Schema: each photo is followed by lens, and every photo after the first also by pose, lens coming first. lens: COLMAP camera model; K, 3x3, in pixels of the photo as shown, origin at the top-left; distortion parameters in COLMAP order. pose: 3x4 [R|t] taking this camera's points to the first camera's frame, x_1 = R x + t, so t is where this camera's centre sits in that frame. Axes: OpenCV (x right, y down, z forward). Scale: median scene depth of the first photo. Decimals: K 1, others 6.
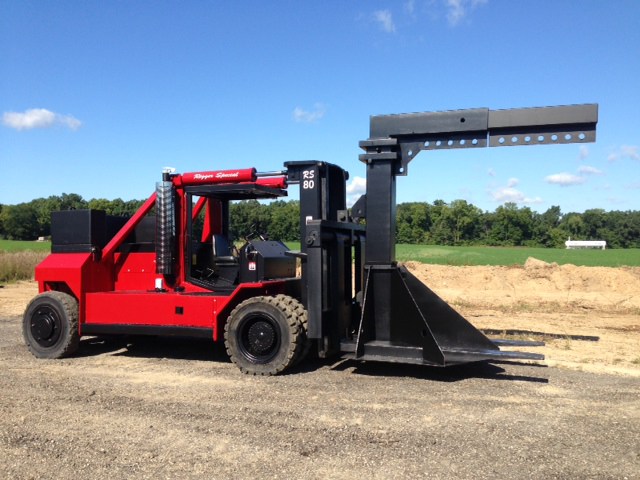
lens RADIAL K [[567.1, 0, 343.4], [0, 567.1, 238.3], [0, 0, 1]] dist [0.060687, -0.000522]
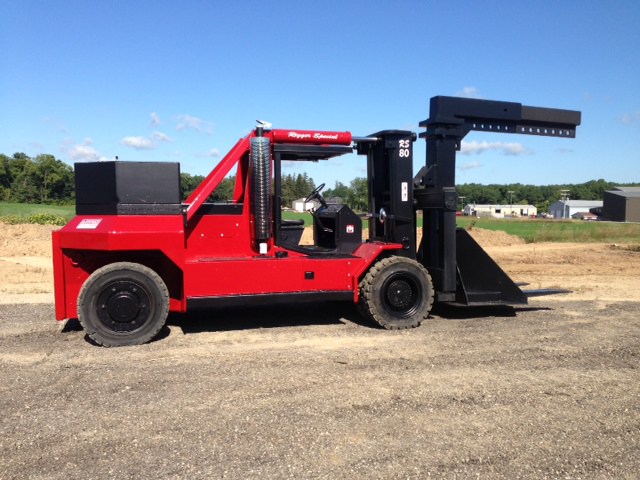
lens RADIAL K [[561.2, 0, 320.0], [0, 561.2, 240.0], [0, 0, 1]] dist [0.128584, -0.202452]
pose [[0.788699, -0.022689, 0.614360, -0.801939], [-0.021696, 0.997669, 0.064698, 0.004277], [-0.614396, -0.064356, 0.786369, 0.227396]]
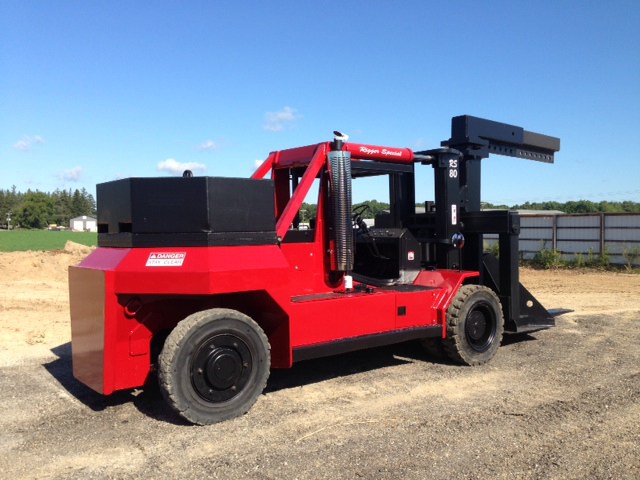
lens RADIAL K [[561.2, 0, 320.0], [0, 561.2, 240.0], [0, 0, 1]] dist [0.128584, -0.202452]
pose [[0.536913, -0.013175, 0.843535, -0.983152], [-0.016442, 0.999525, 0.026076, 0.001809], [-0.843477, -0.027870, 0.536441, 0.615747]]
